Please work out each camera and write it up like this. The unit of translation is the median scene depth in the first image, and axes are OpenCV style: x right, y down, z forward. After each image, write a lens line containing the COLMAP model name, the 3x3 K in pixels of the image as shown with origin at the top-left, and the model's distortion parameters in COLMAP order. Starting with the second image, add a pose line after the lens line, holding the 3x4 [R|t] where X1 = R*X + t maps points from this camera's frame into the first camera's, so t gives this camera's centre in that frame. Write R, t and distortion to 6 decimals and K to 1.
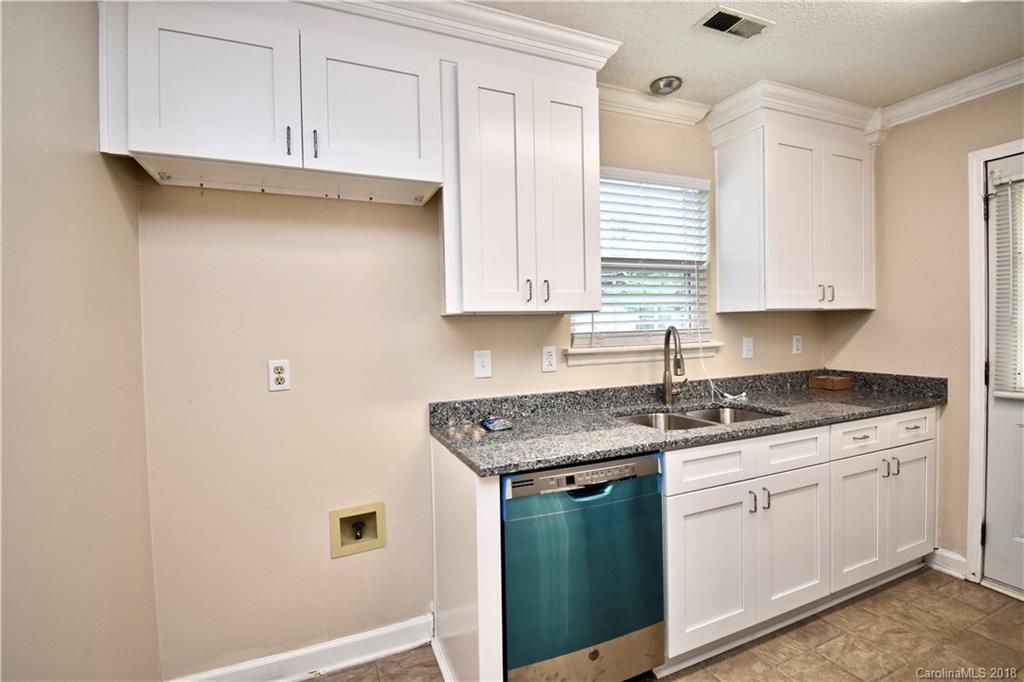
lens RADIAL K [[455.7, 0, 506.6], [0, 455.7, 335.3], [0, 0, 1]] dist [0.002297, -0.001793]
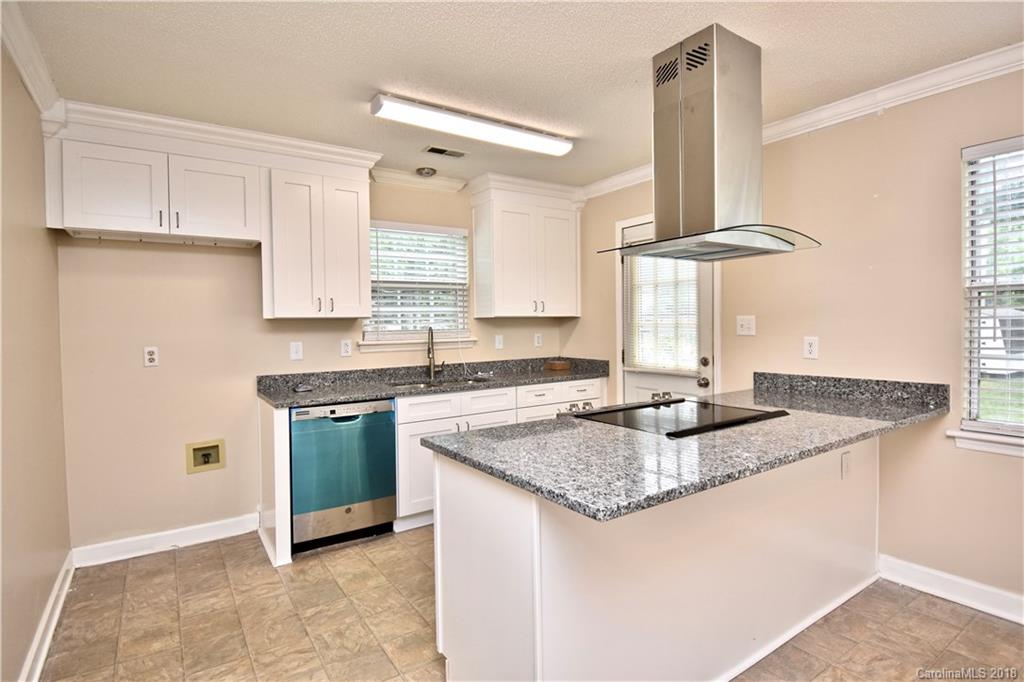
lens RADIAL K [[514.2, 0, 513.9], [0, 514.2, 335.0], [0, 0, 1]] dist [-0.000775, -0.006846]
pose [[0.981844, 0.002362, 0.189677, 0.319304], [-0.001456, 0.999987, -0.004919, 0.016011], [-0.189686, 0.004554, 0.981834, -0.791009]]
